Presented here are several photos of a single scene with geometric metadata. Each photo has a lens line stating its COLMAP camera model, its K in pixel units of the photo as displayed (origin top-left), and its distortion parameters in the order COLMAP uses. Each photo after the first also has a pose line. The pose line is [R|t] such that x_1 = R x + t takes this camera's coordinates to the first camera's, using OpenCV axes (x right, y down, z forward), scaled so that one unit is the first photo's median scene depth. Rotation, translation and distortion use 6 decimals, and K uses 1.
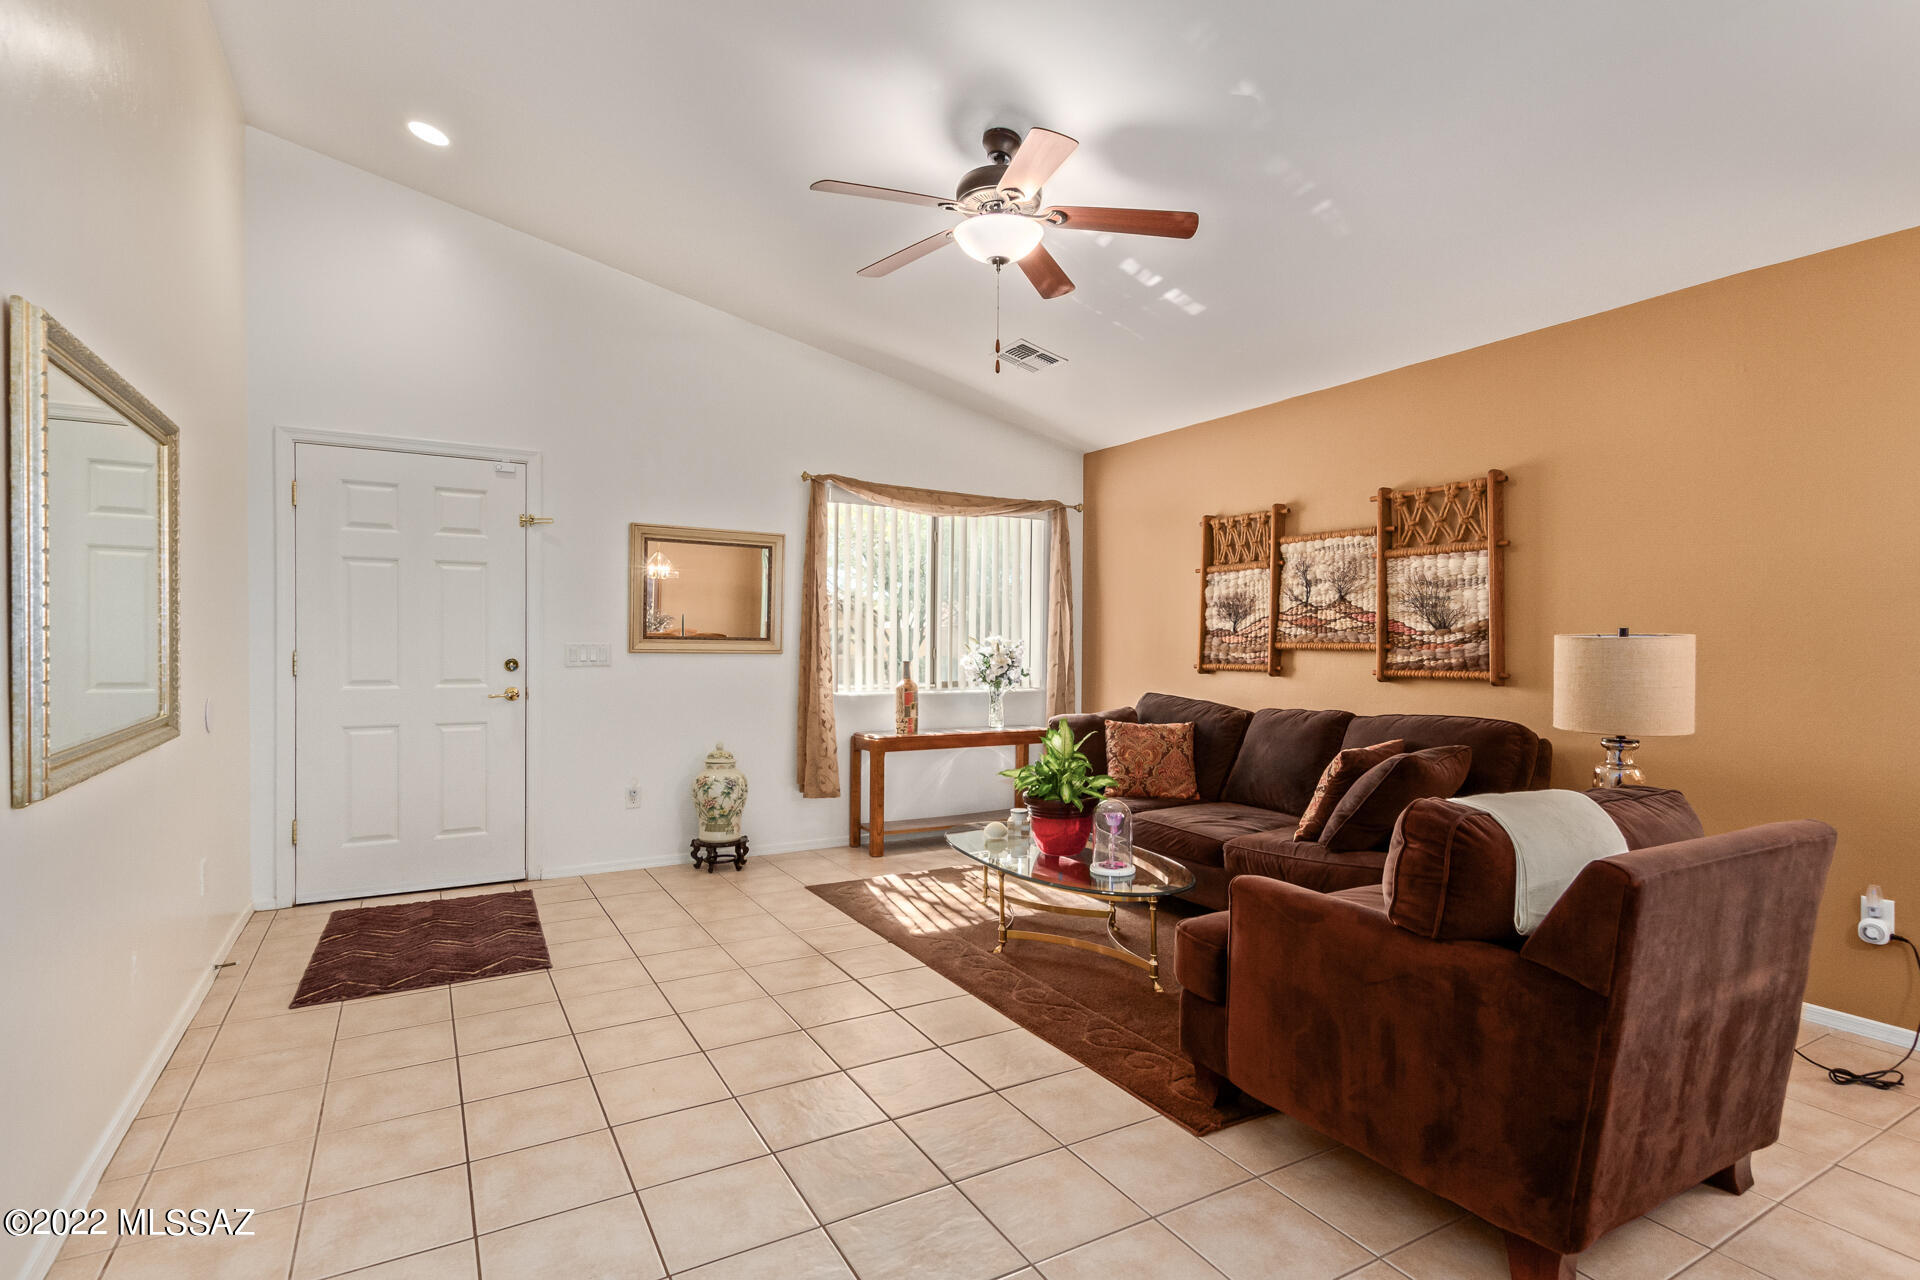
lens RADIAL K [[924.7, 0, 956.0], [0, 924.7, 652.4], [0, 0, 1]] dist [0.008296, -0.000224]
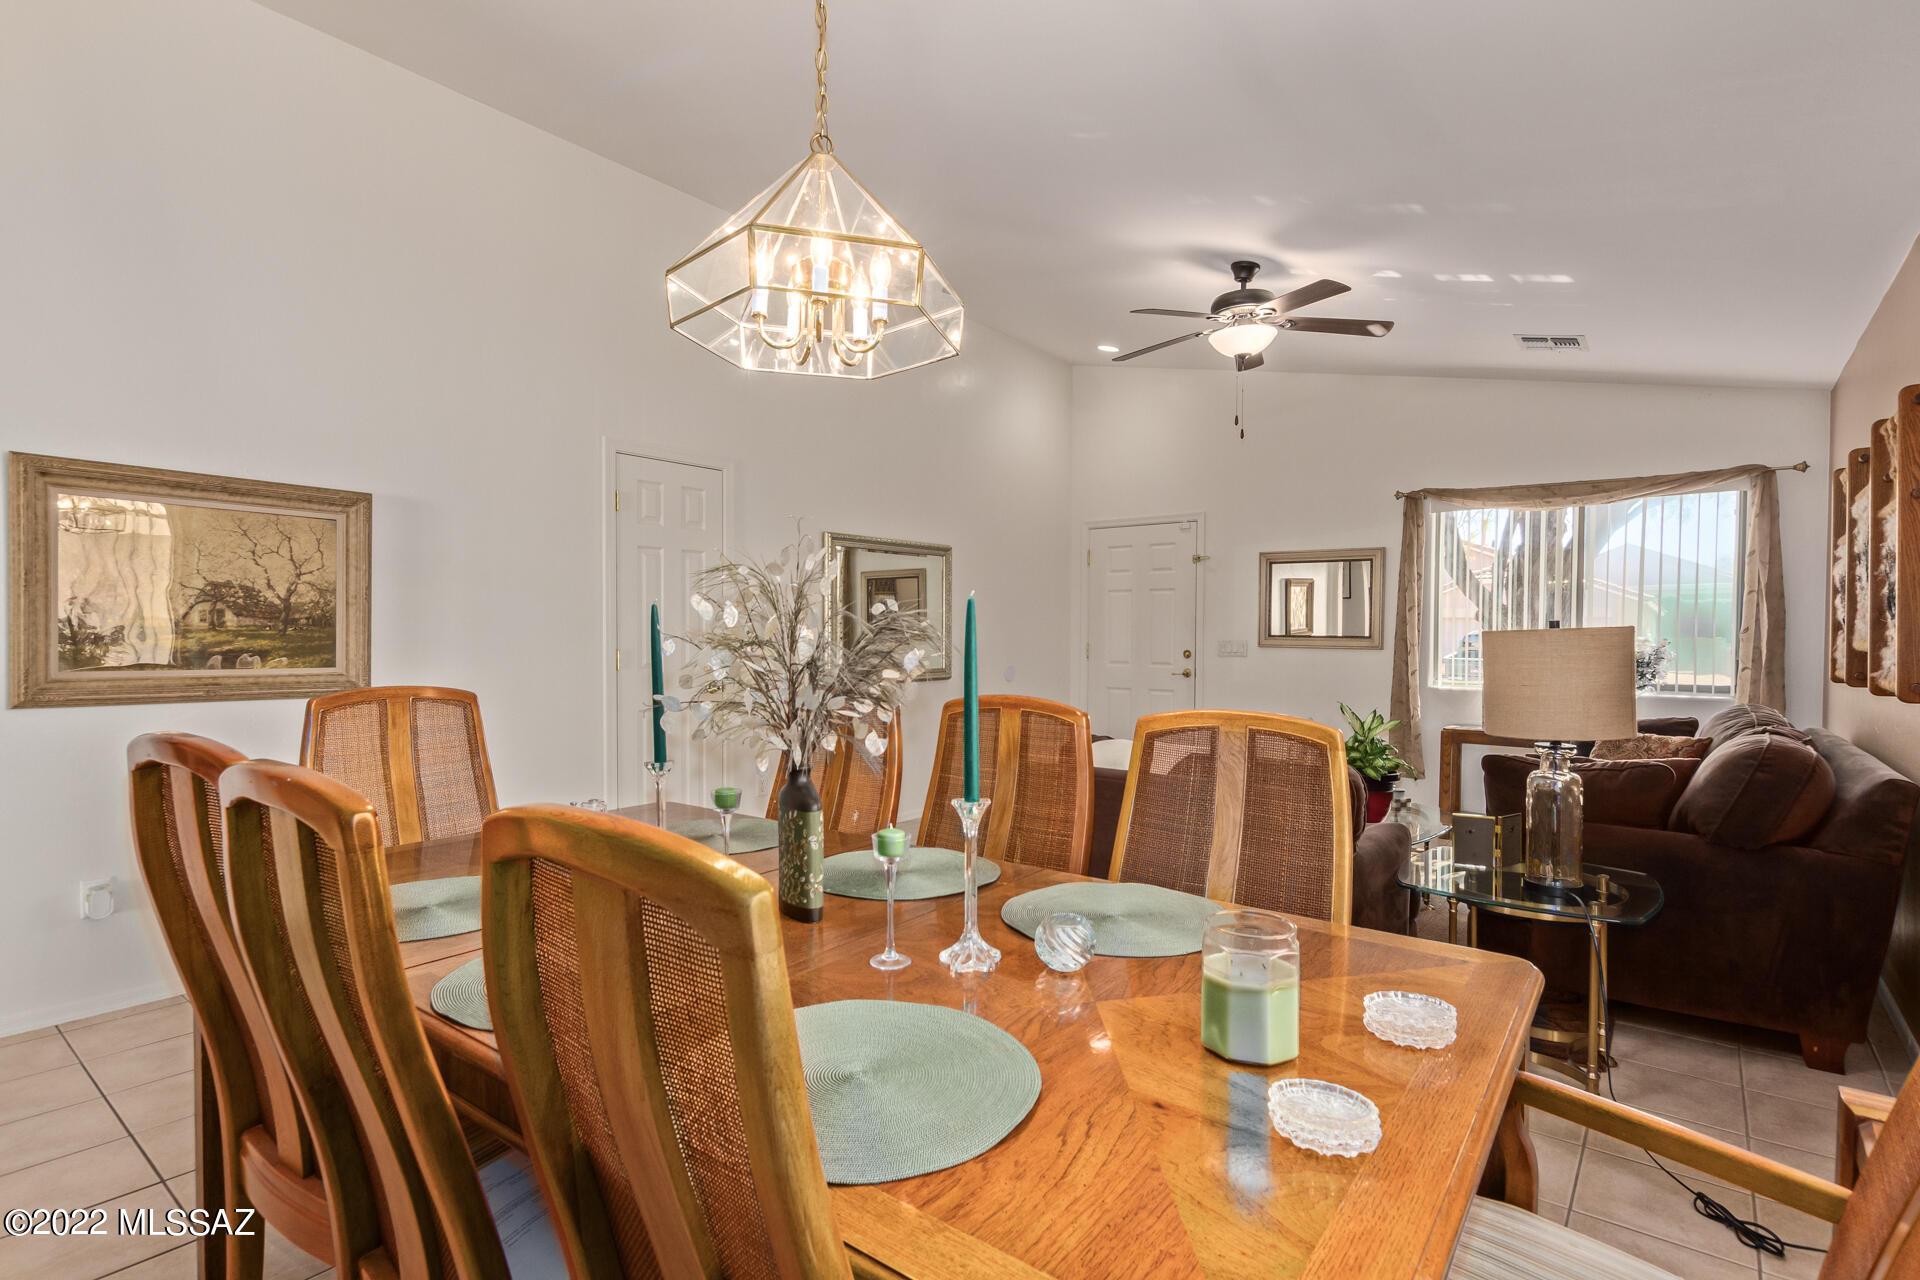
lens RADIAL K [[924.7, 0, 956.0], [0, 924.7, 652.4], [0, 0, 1]] dist [0.008296, -0.000224]
pose [[0.370853, 0.016299, -0.928548, 0.705379], [-0.012373, 0.999844, 0.012609, -0.003669], [0.928609, 0.006813, 0.370997, 0.070549]]
